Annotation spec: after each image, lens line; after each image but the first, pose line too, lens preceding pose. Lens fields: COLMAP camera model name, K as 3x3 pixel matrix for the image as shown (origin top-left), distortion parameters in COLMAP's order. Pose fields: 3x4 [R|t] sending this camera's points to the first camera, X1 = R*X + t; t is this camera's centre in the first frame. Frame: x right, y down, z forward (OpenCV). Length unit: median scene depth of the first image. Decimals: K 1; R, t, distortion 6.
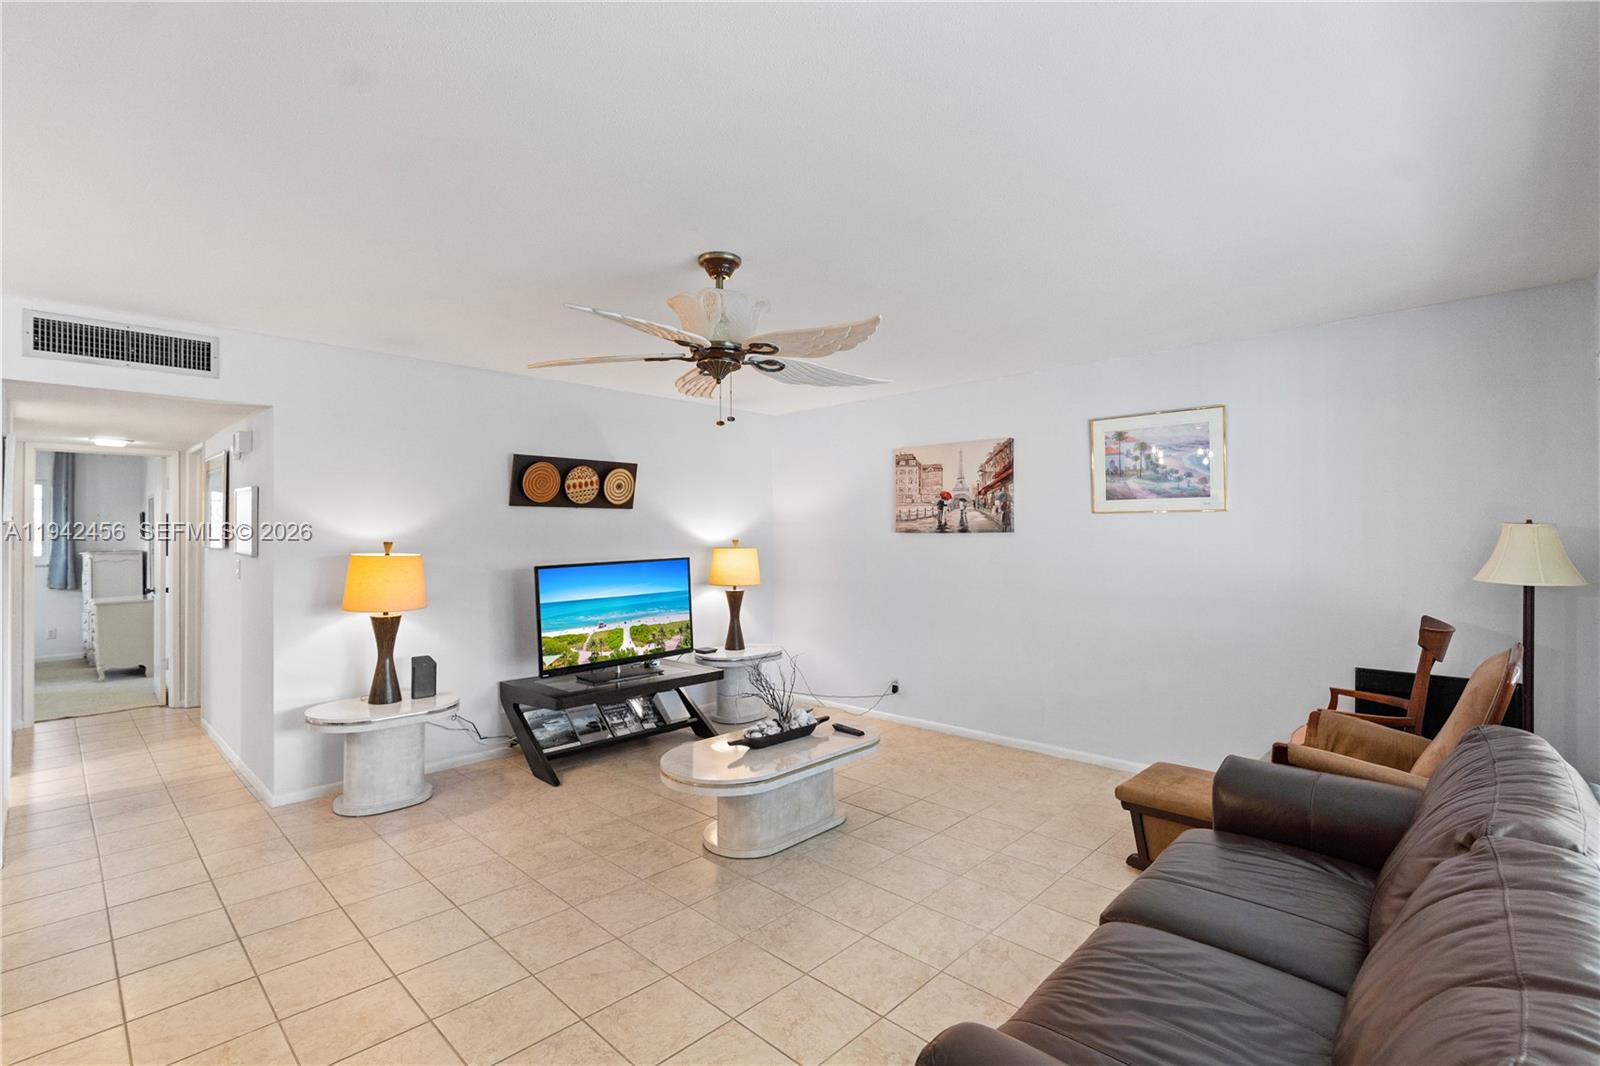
lens RADIAL K [[732.0, 0, 804.4], [0, 732.0, 542.3], [0, 0, 1]] dist [-0.001303, -0.001449]
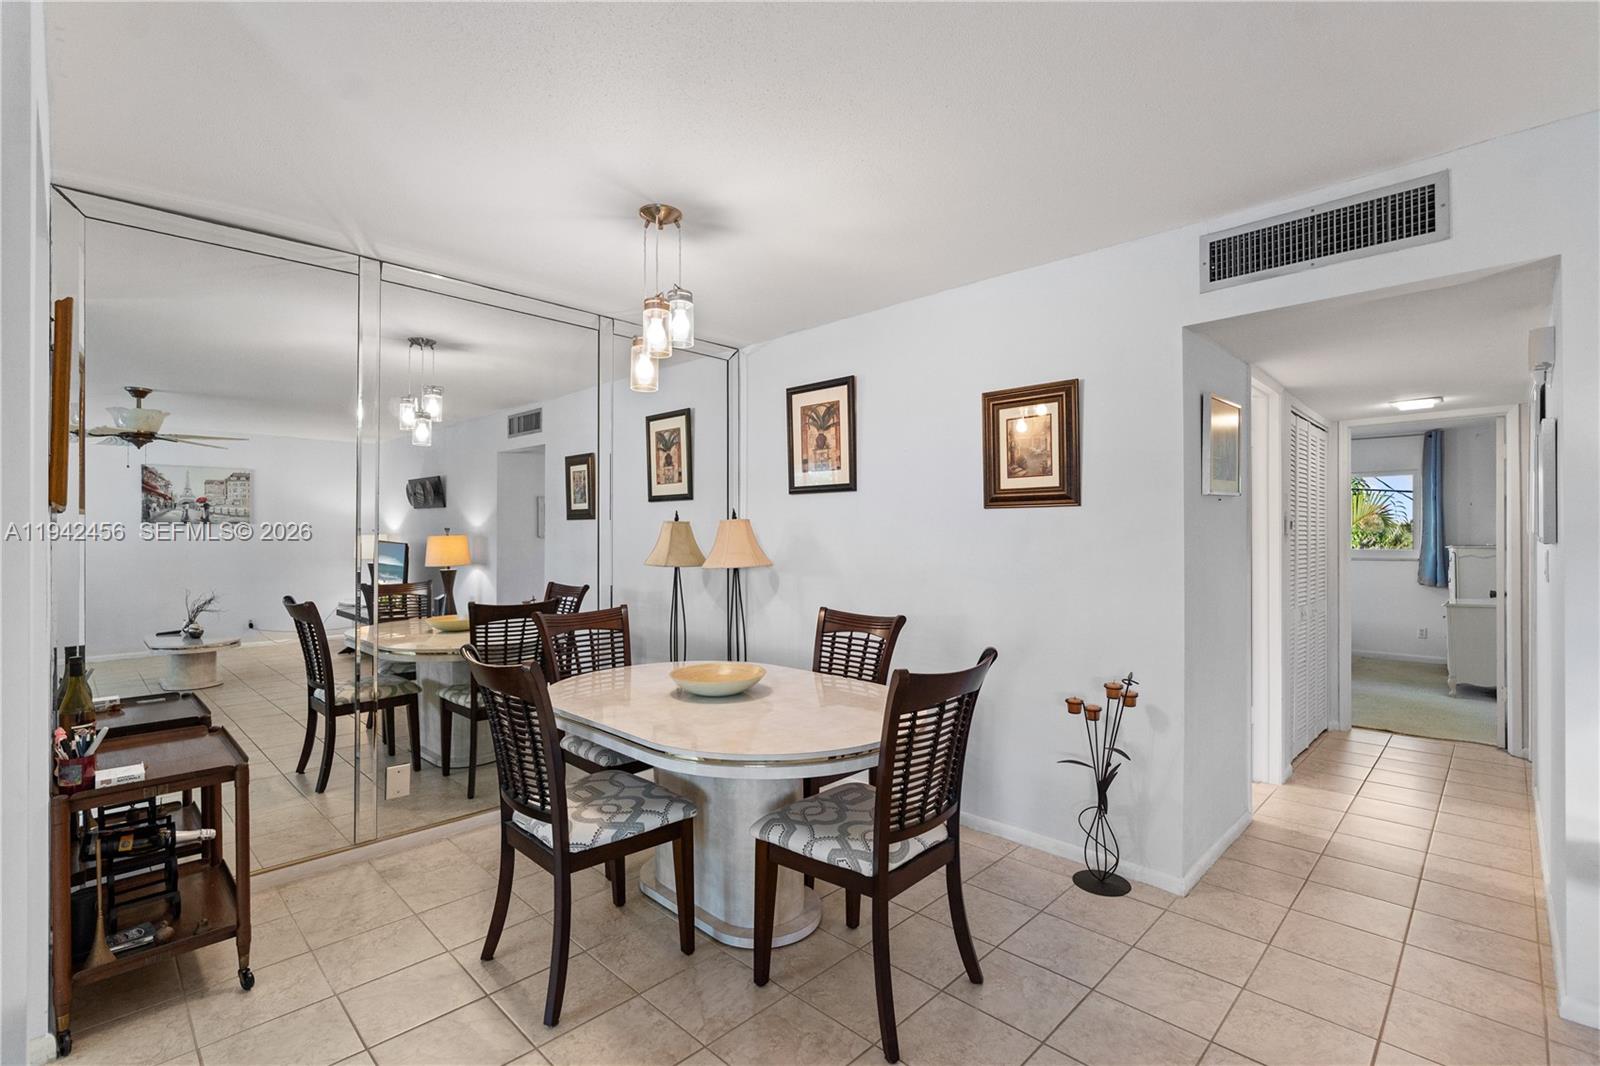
lens RADIAL K [[732.0, 0, 775.8], [0, 732.0, 537.0], [0, 0, 1]] dist [-0.001303, -0.001449]
pose [[-0.014758, 0.002500, -0.999888, -0.153151], [-0.009335, 0.999953, 0.002638, 0.015275], [0.999848, 0.009373, -0.014734, 0.349967]]
